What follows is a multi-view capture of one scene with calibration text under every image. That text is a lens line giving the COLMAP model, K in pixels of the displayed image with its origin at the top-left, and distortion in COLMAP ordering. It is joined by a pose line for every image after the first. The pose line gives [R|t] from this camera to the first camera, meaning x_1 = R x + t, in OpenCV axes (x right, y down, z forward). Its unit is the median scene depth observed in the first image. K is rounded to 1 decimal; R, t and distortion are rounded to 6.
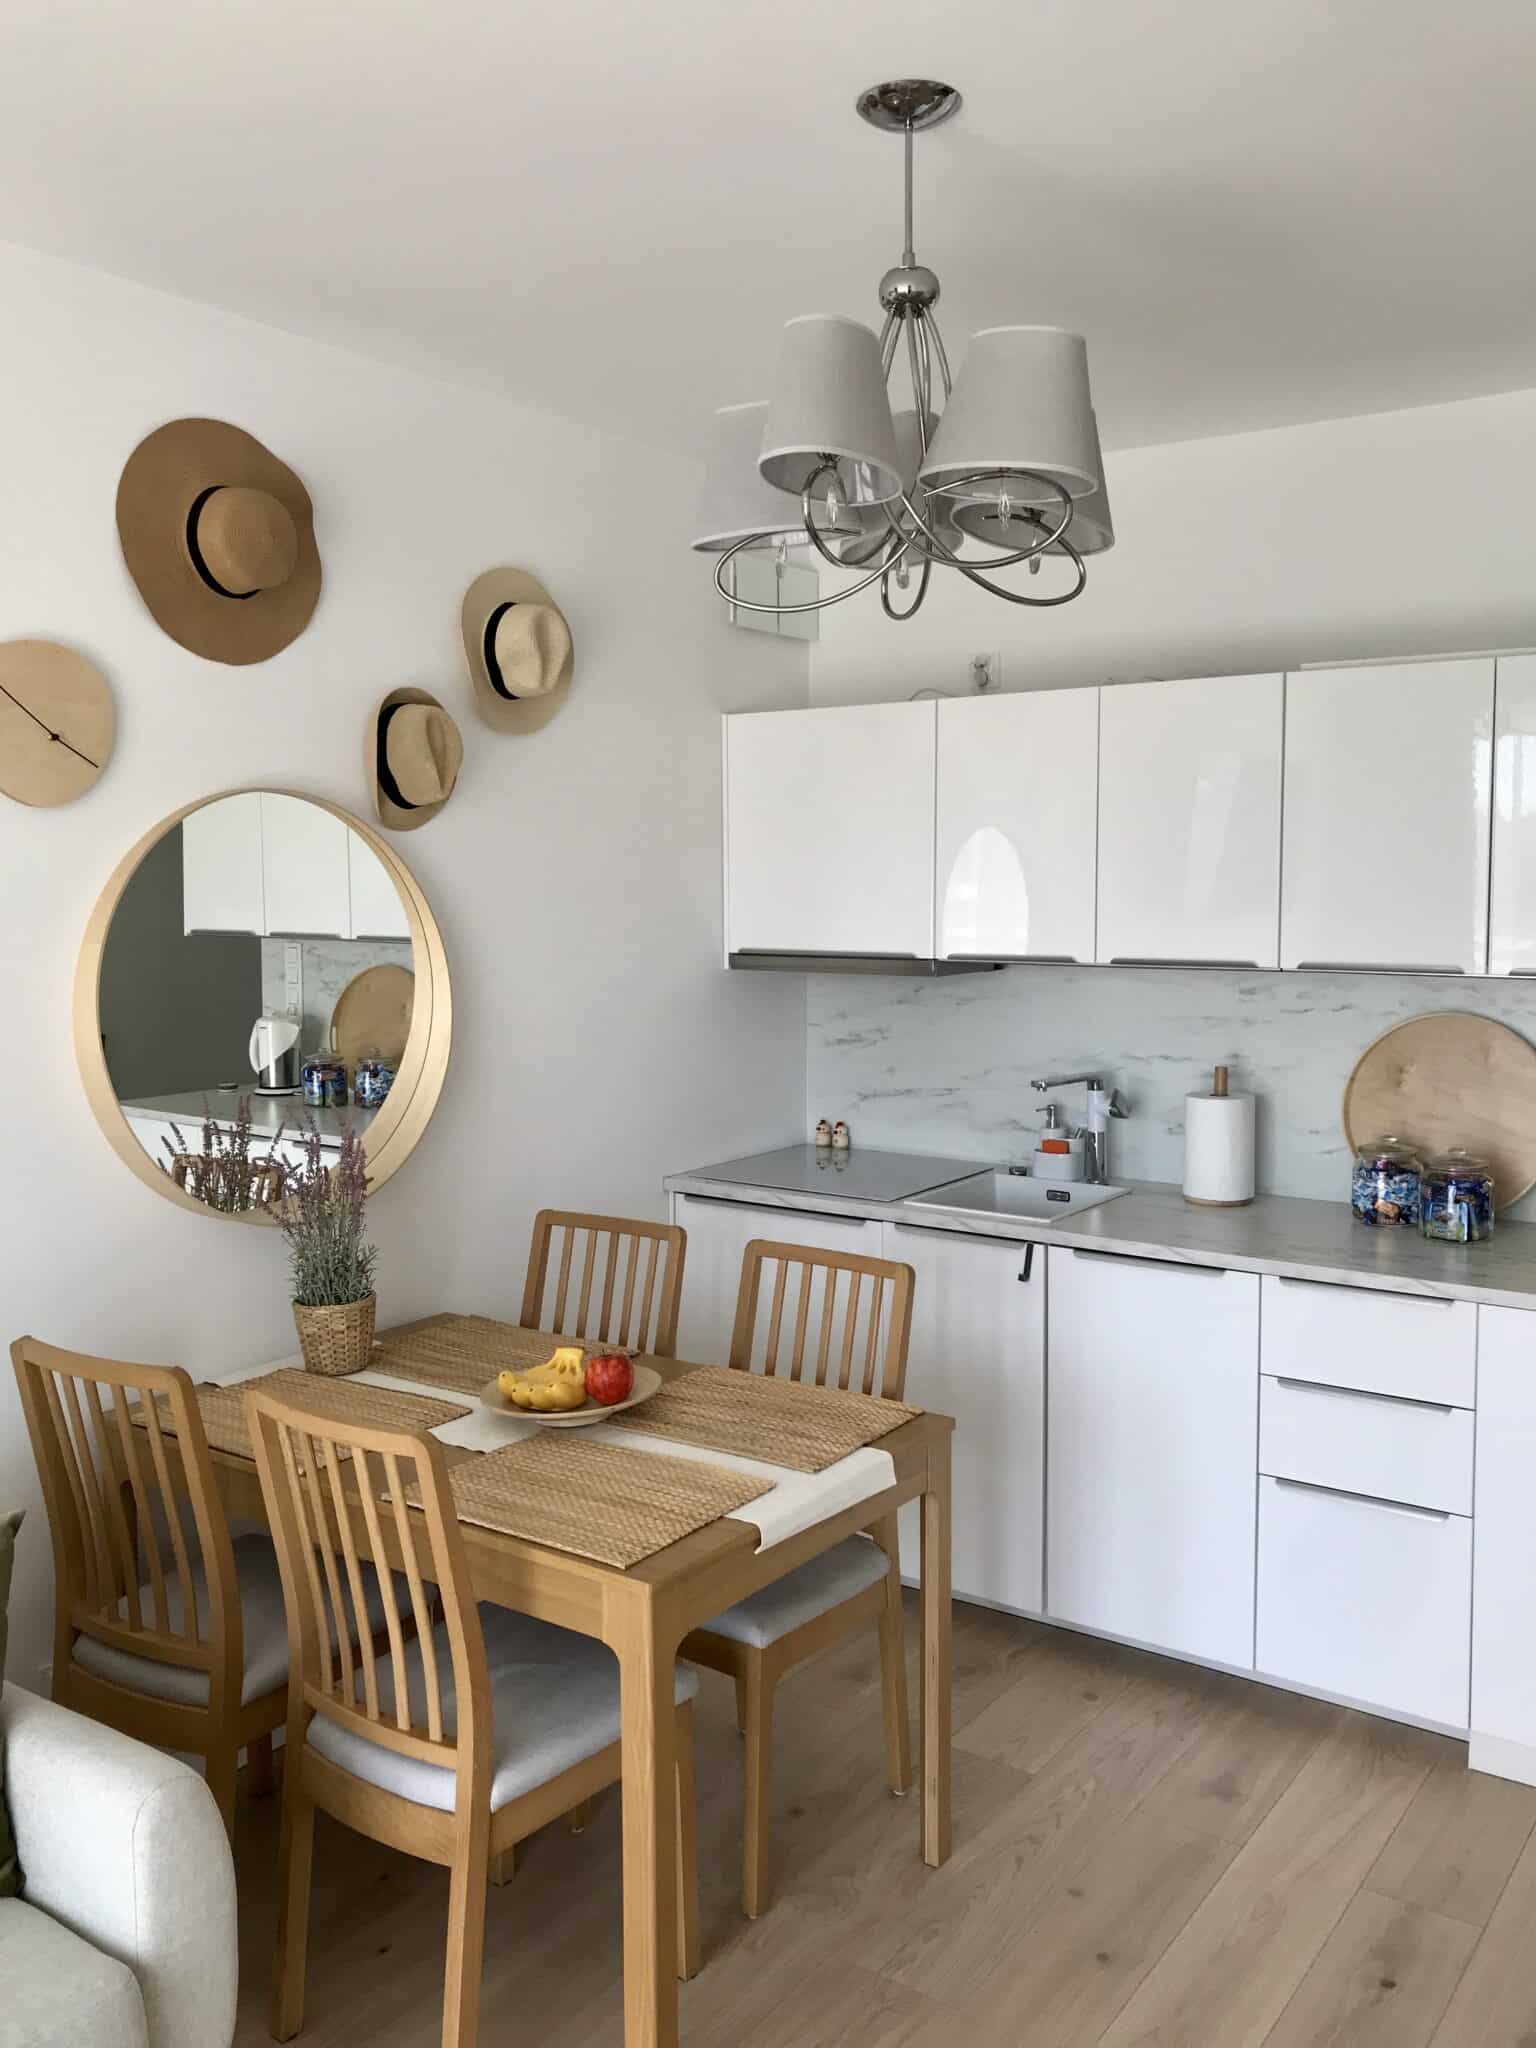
lens RADIAL K [[1681.8, 0, 766.3], [0, 1681.8, 1011.2], [0, 0, 1]] dist [0.028822, -0.041838]
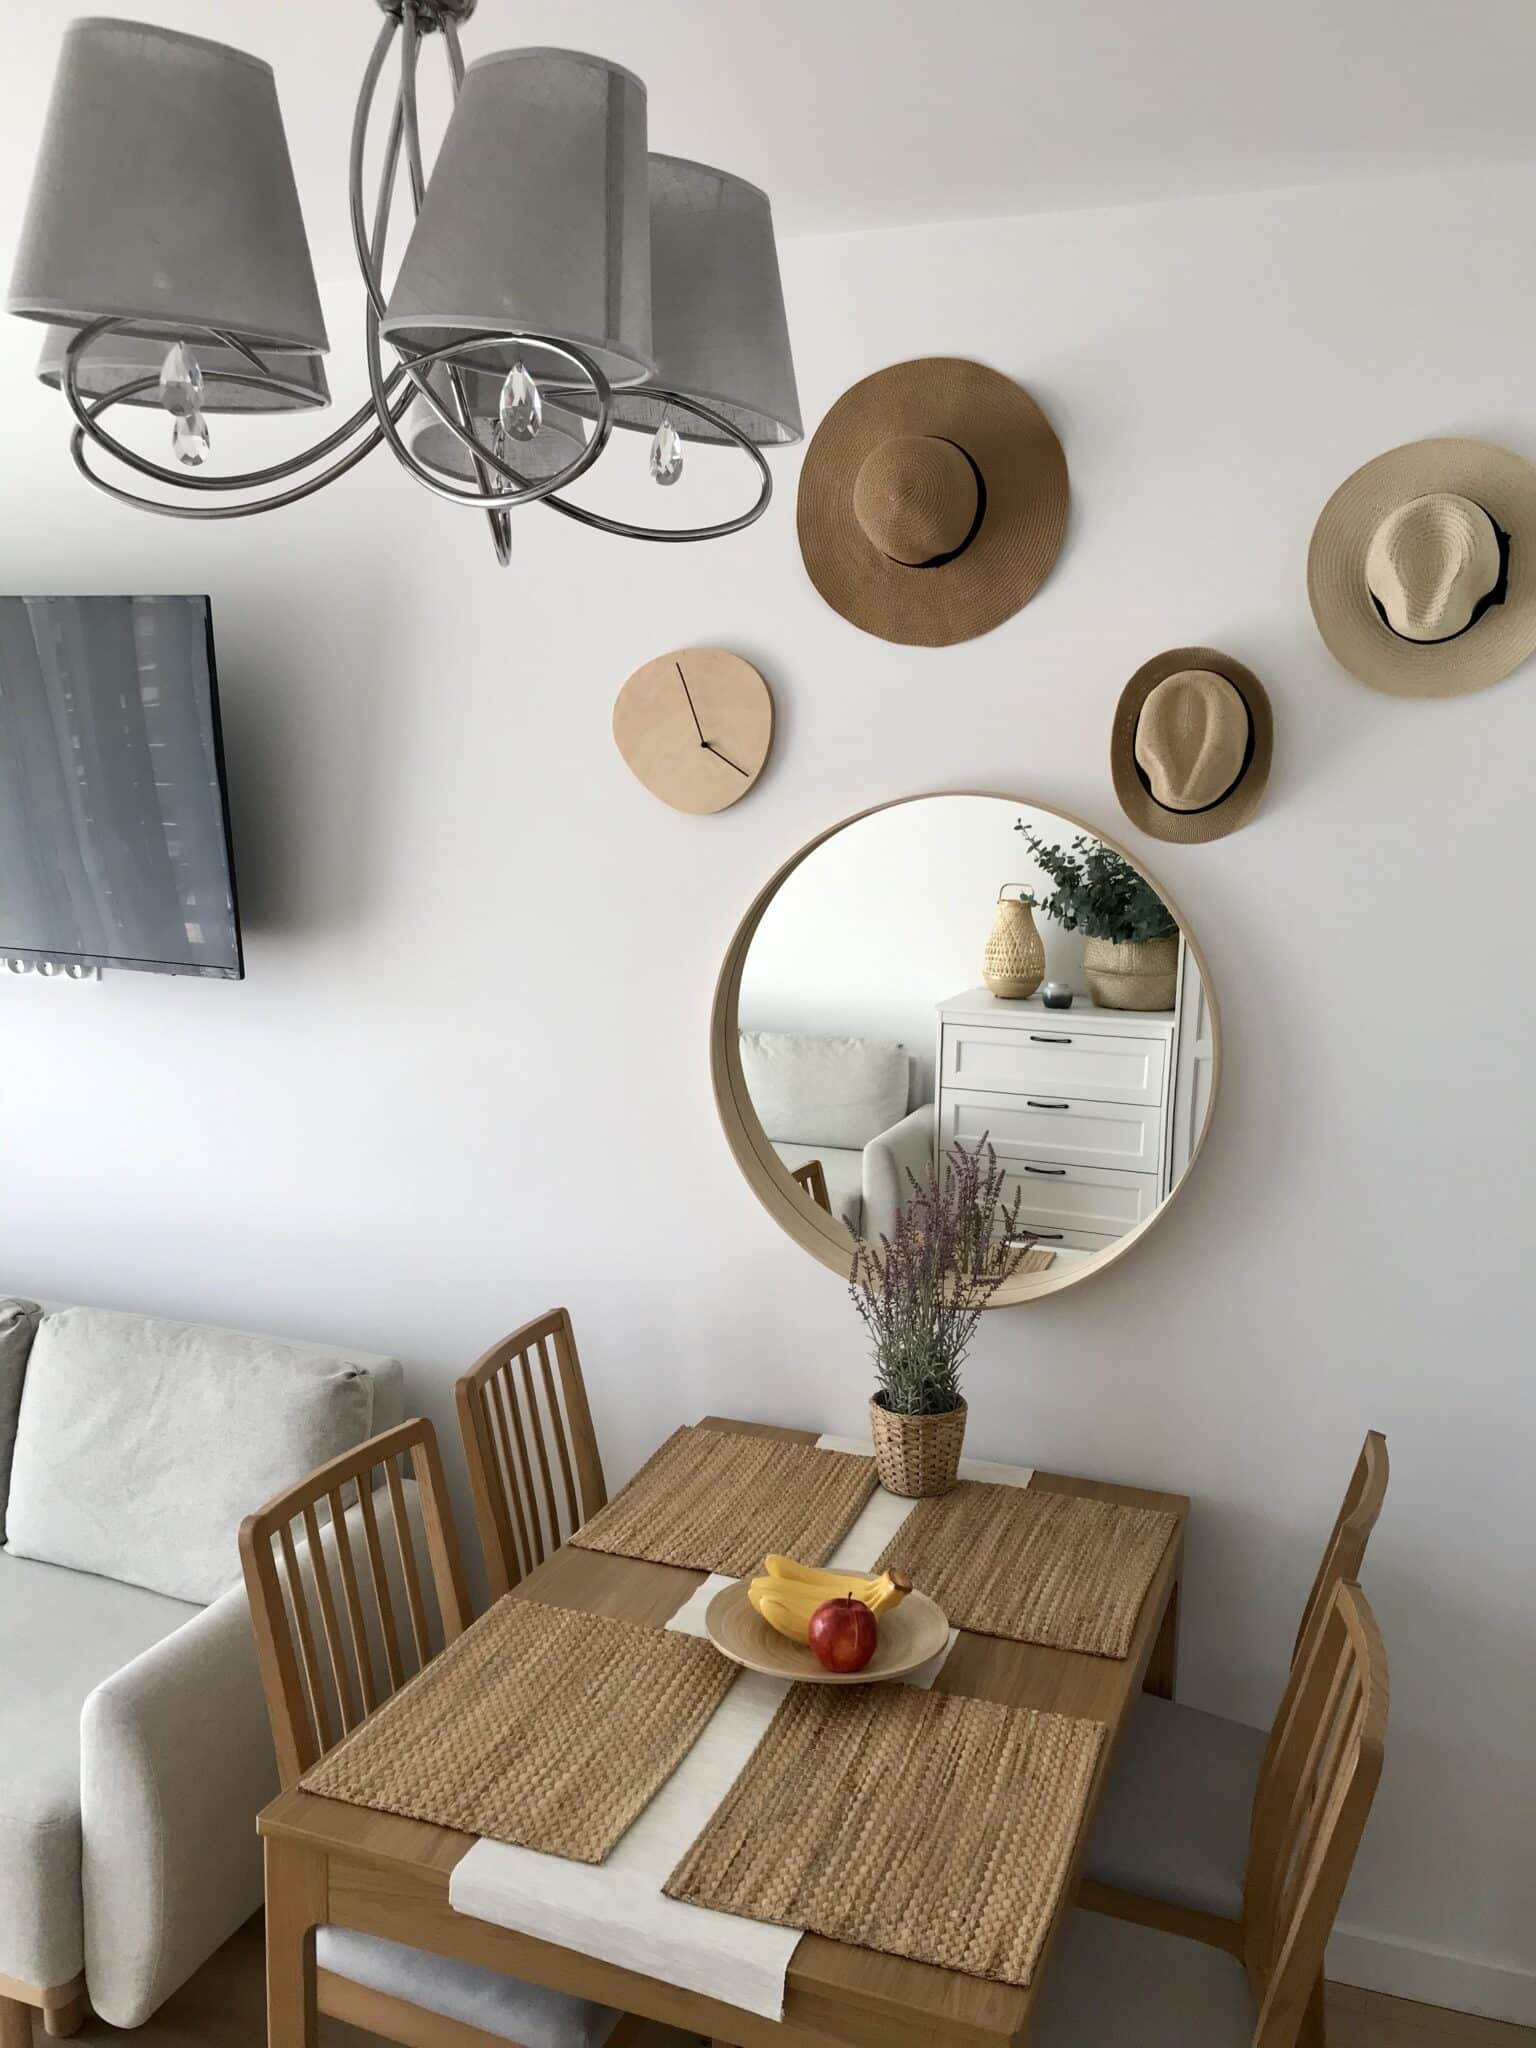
lens RADIAL K [[1681.8, 0, 782.6], [0, 1681.8, 1019.7], [0, 0, 1]] dist [0.028822, -0.041838]
pose [[0.260747, 0.149025, -0.953836, 0.451952], [-0.104625, 0.986557, 0.125536, -0.105650], [0.959721, 0.067062, 0.272834, 0.629204]]
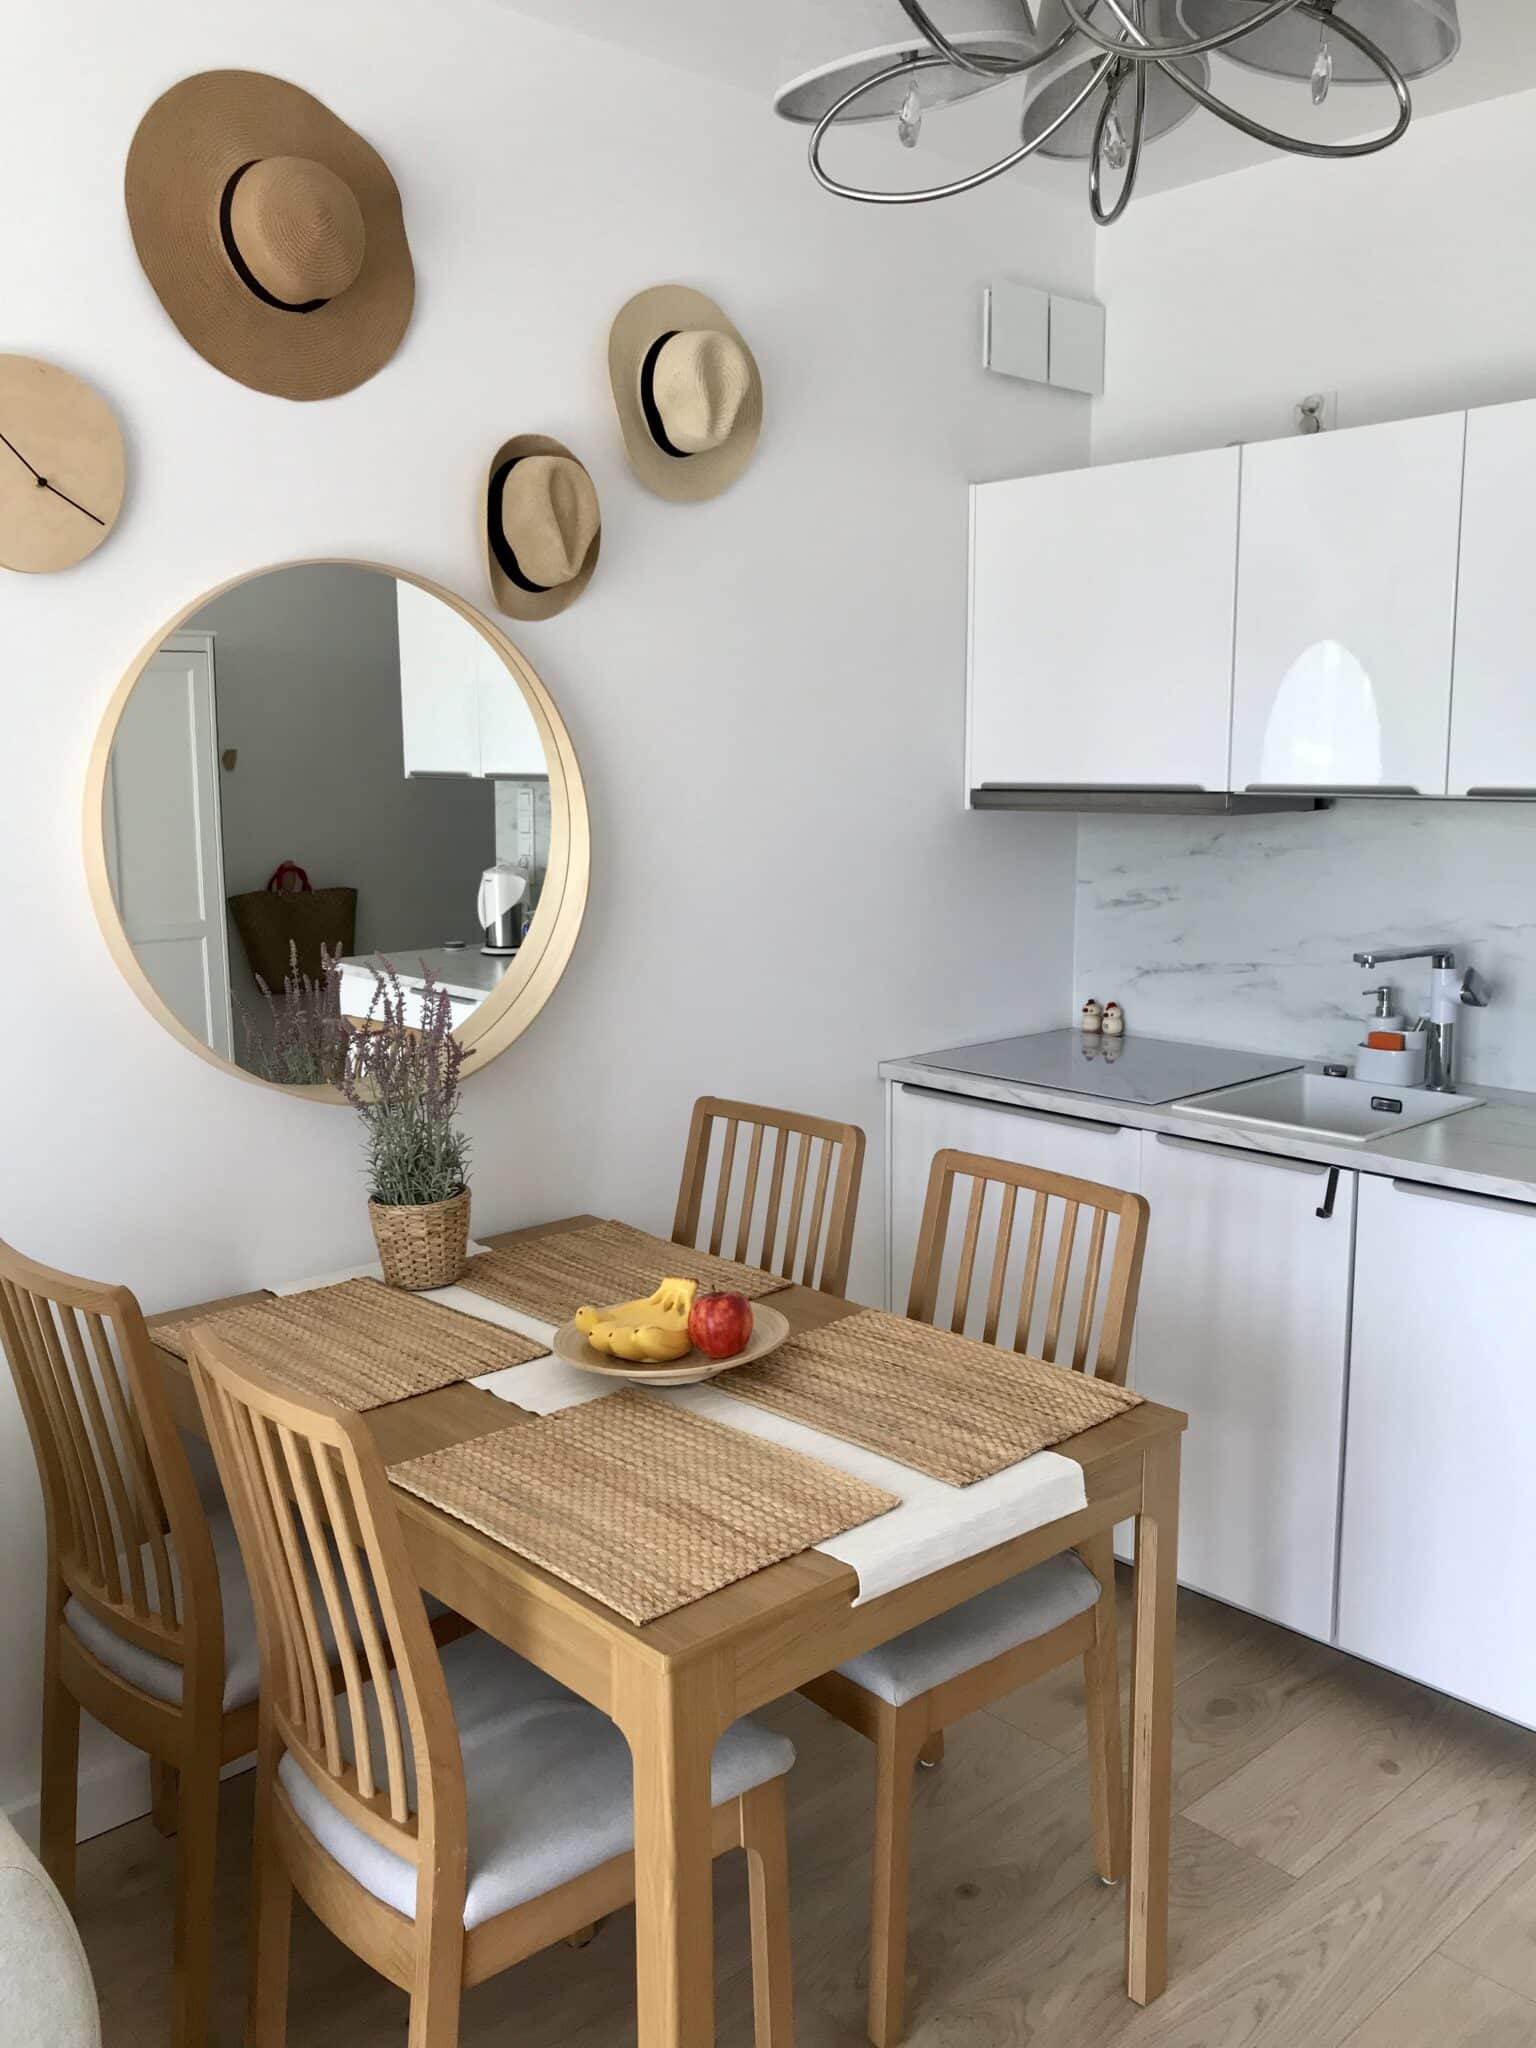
lens RADIAL K [[1681.8, 0, 762.6], [0, 1681.8, 1015.0], [0, 0, 1]] dist [0.028822, -0.041838]
pose [[0.976857, 0.030646, -0.211688, 0.067512], [-0.014832, 0.997006, 0.075891, 0.017244], [0.213380, -0.070995, 0.974386, 0.226976]]
